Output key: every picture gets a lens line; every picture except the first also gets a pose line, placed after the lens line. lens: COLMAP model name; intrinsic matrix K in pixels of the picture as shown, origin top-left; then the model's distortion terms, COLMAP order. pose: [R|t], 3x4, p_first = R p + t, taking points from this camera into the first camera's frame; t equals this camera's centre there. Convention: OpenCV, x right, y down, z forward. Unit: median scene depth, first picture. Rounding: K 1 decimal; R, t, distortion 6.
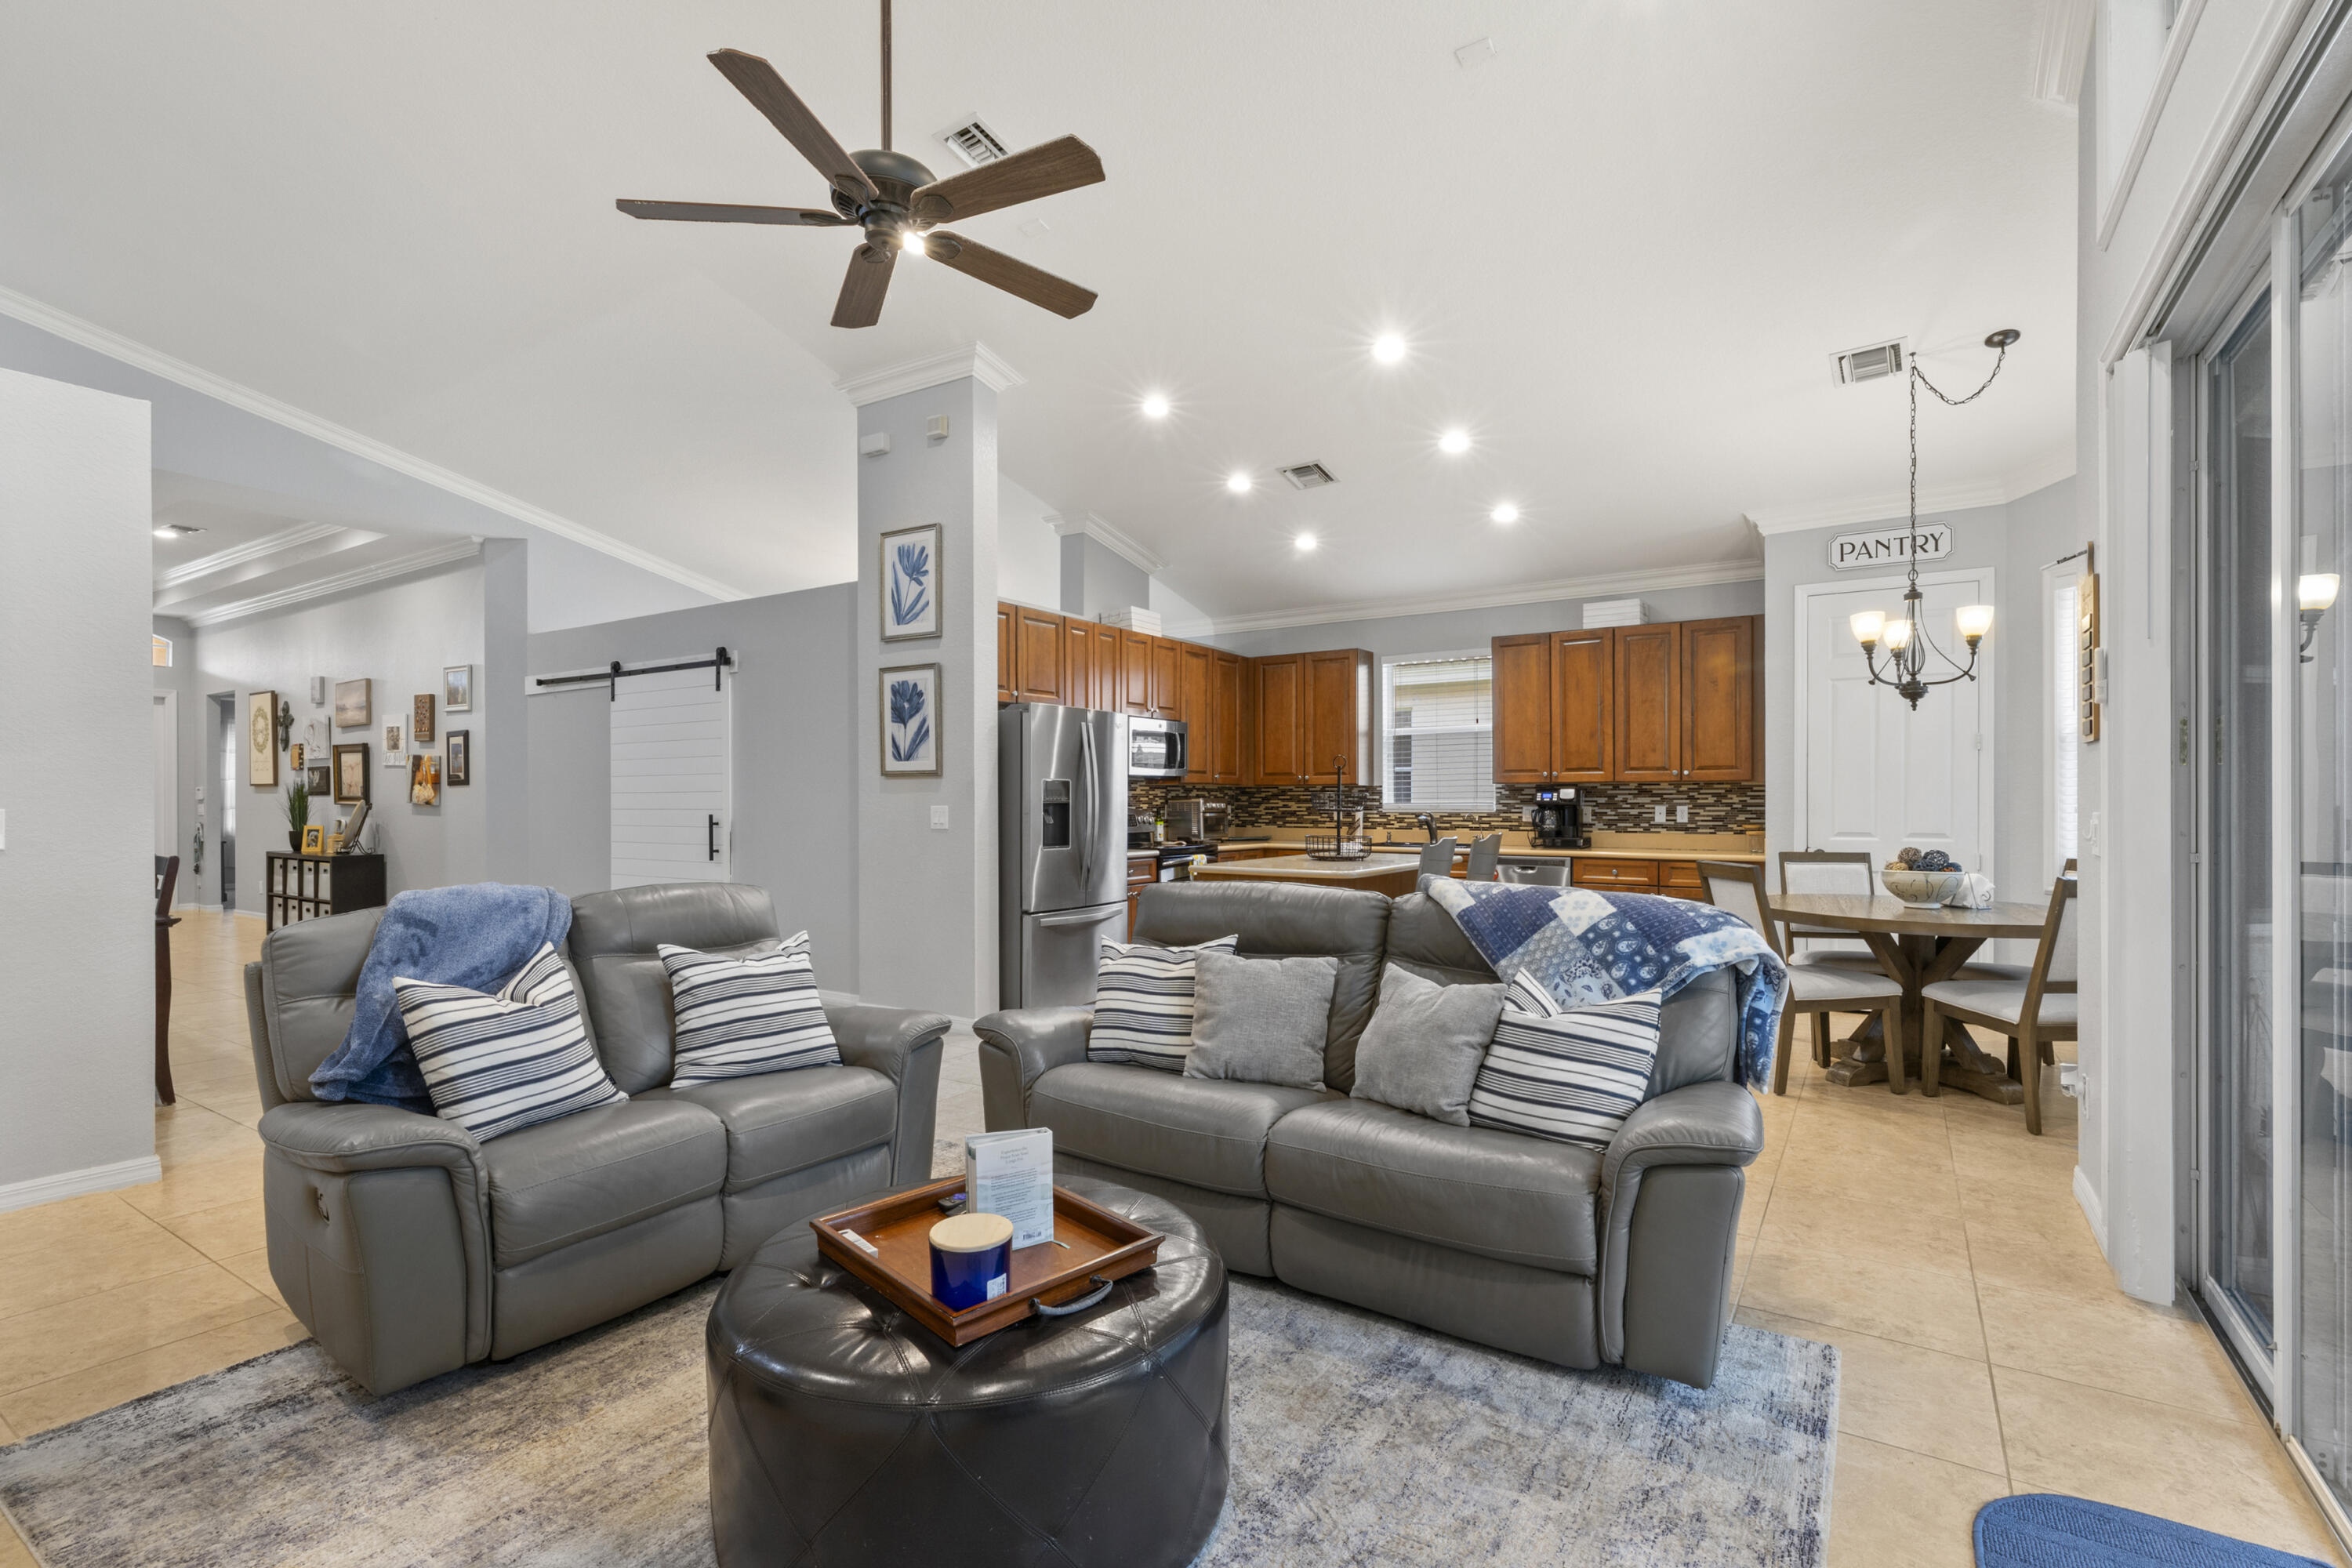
lens RADIAL K [[1083.2, 0, 1164.2], [0, 1083.2, 804.4], [0, 0, 1]] dist [-0.002512, 0.002117]
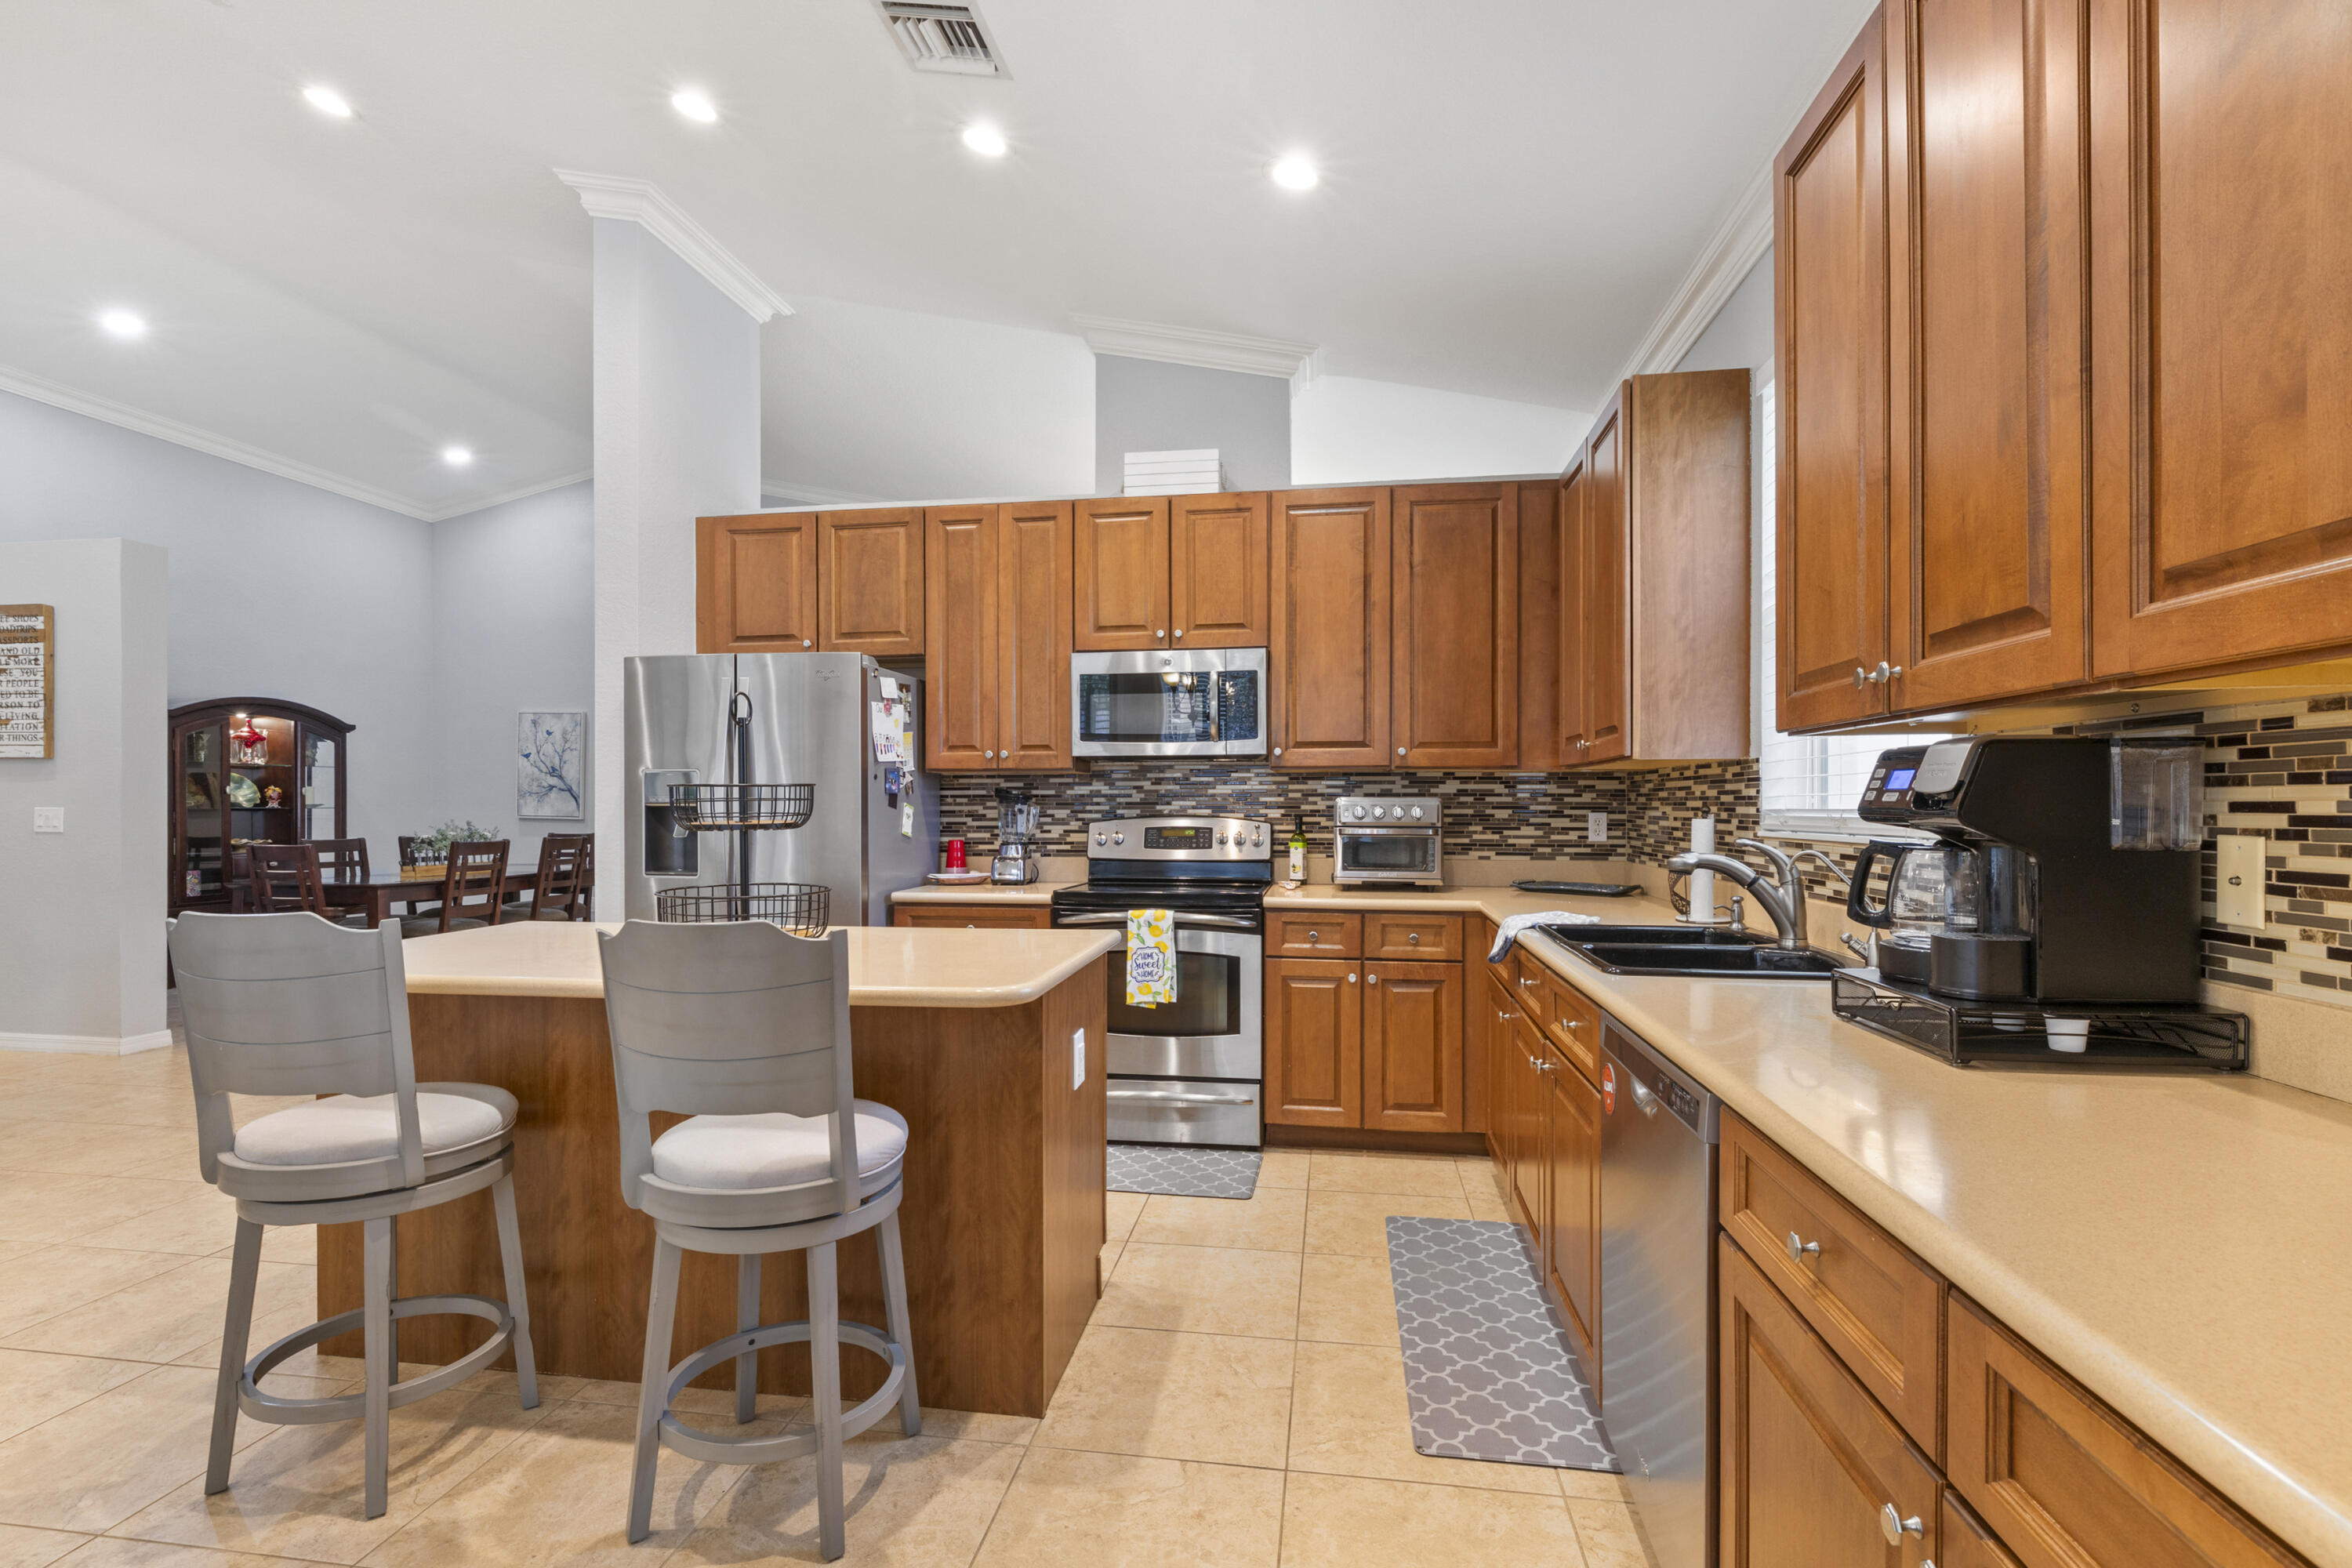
lens RADIAL K [[1083.2, 0, 1169.1], [0, 1083.2, 806.1], [0, 0, 1]] dist [-0.002512, 0.002117]
pose [[0.419653, 0.003453, -0.907678, 0.495630], [-0.003213, 0.999992, 0.002319, -0.002959], [0.907679, 0.001944, 0.419661, 0.803347]]
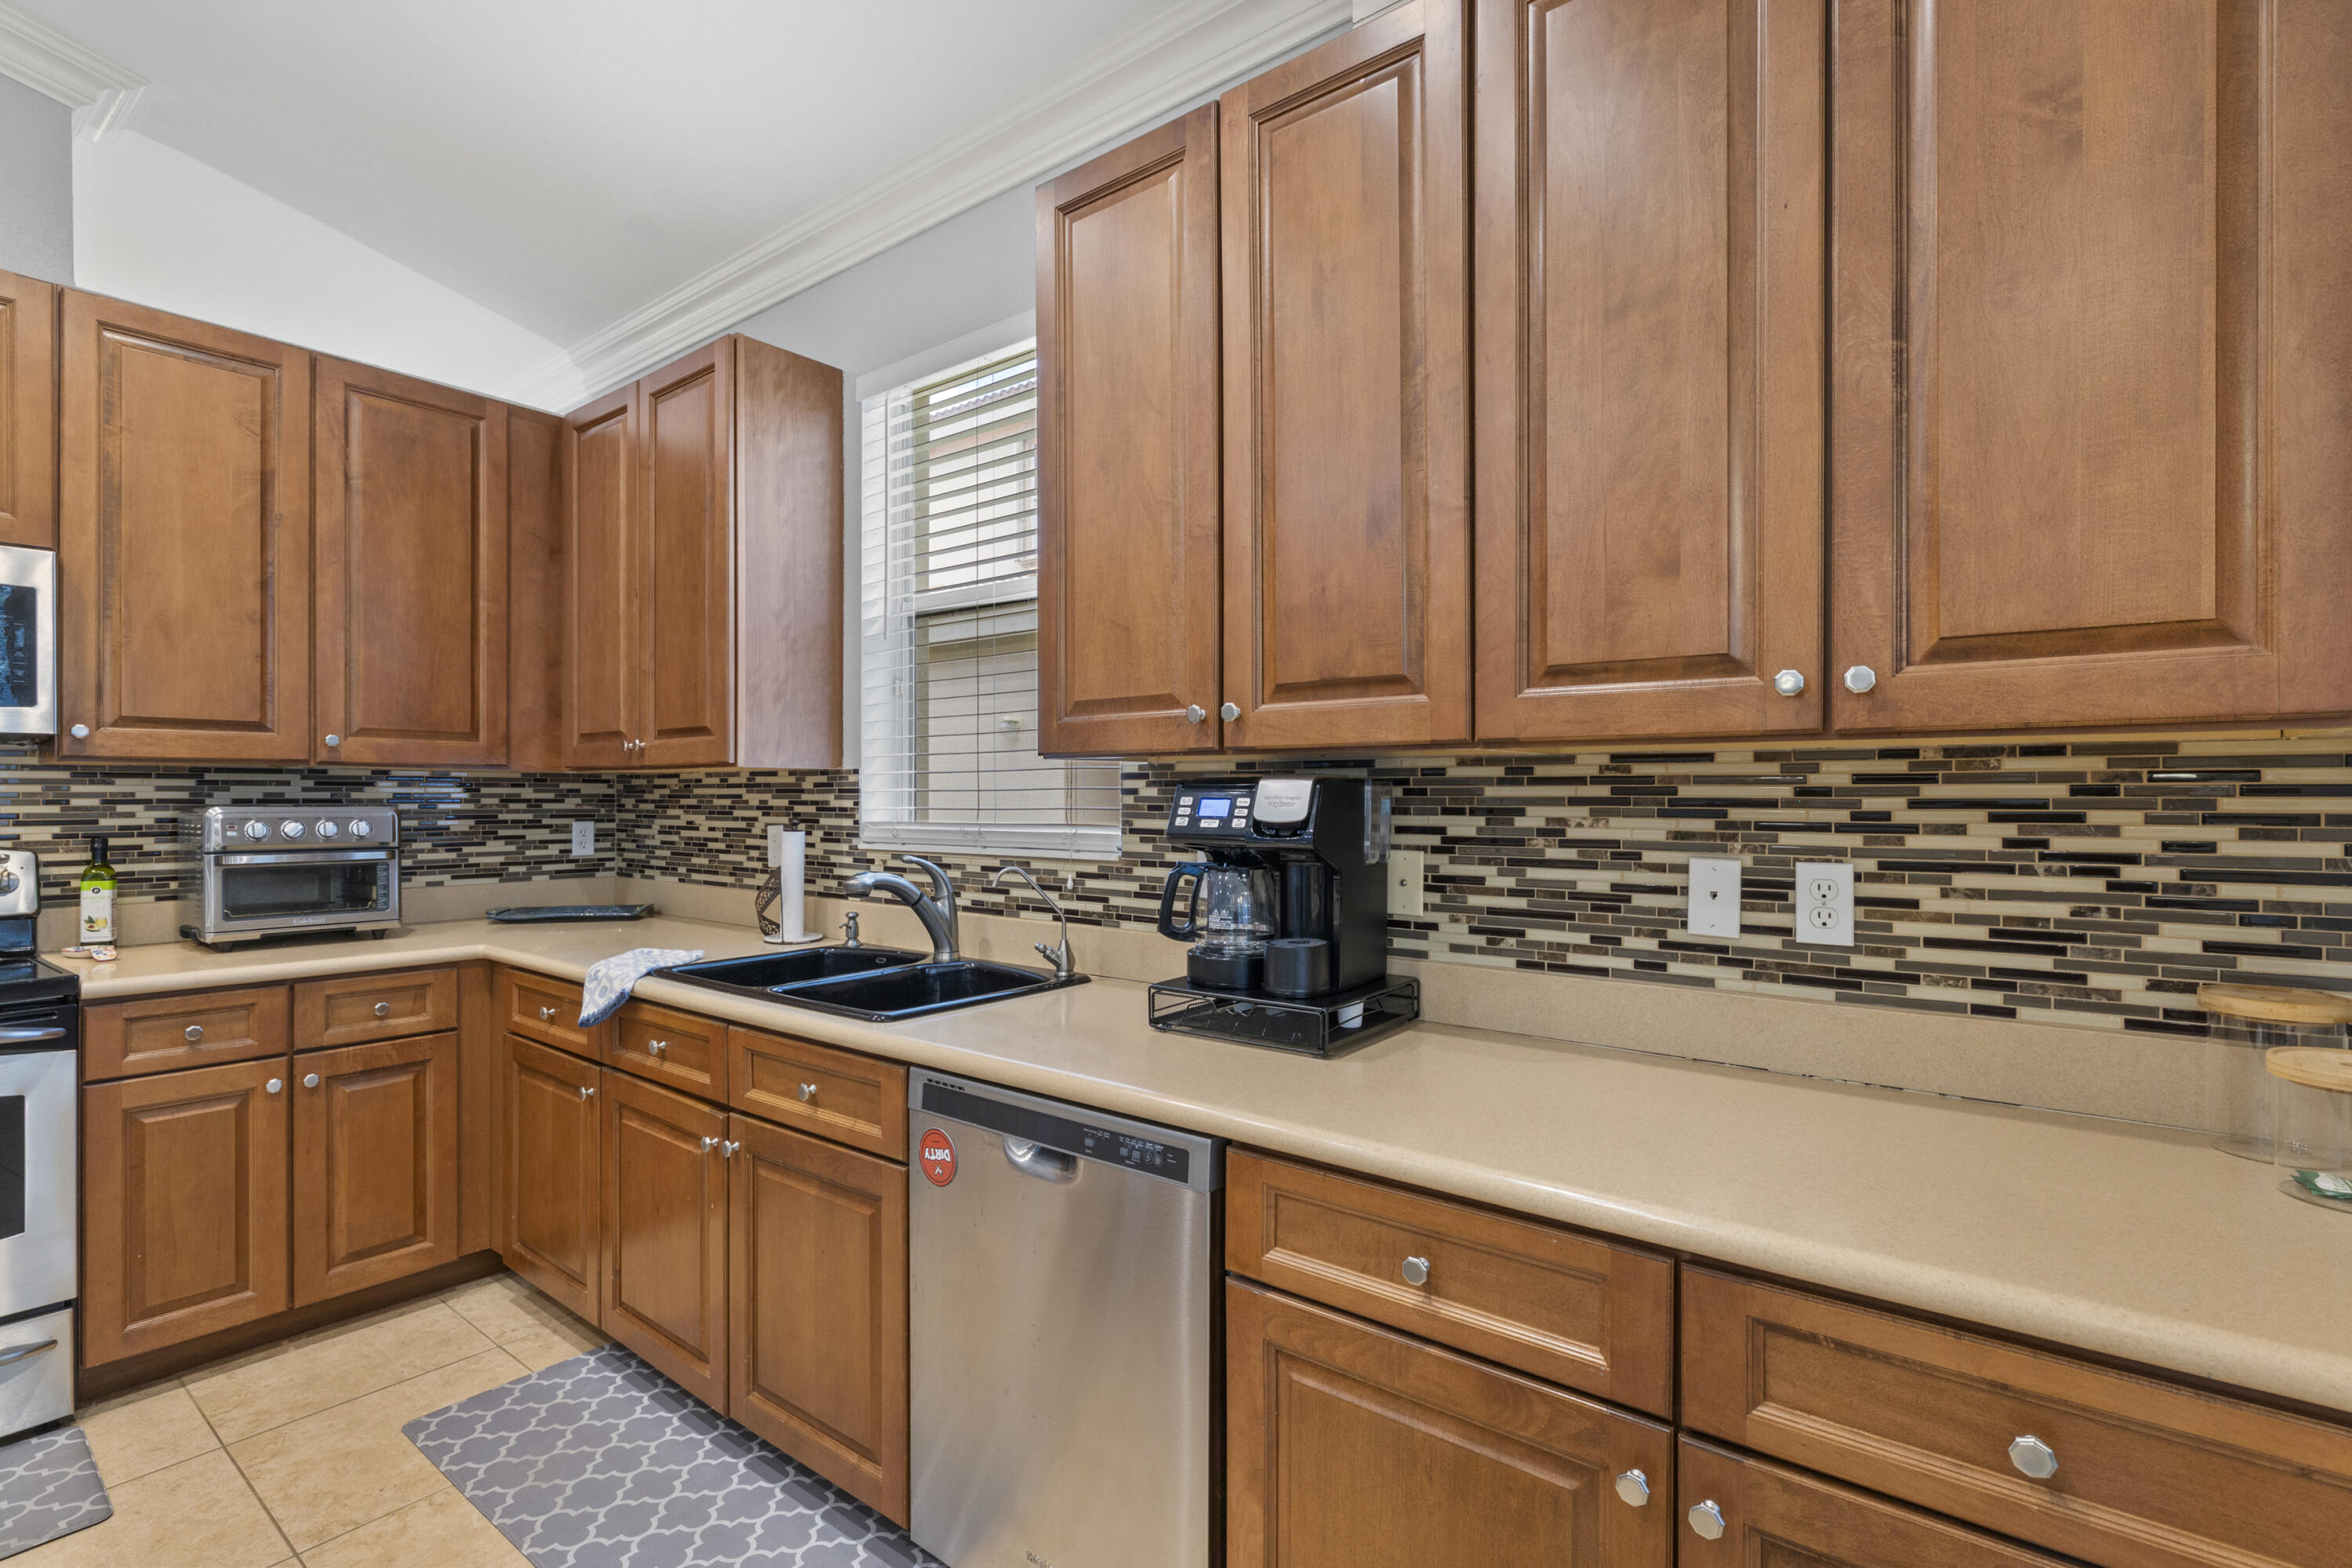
lens RADIAL K [[1083.2, 0, 1162.5], [0, 1083.2, 794.2], [0, 0, 1]] dist [-0.002512, 0.002117]
pose [[0.996934, 0.002146, -0.078216, 0.369480], [-0.002327, 0.999995, -0.002223, -0.010616], [0.078211, 0.002398, 0.996934, 0.785230]]
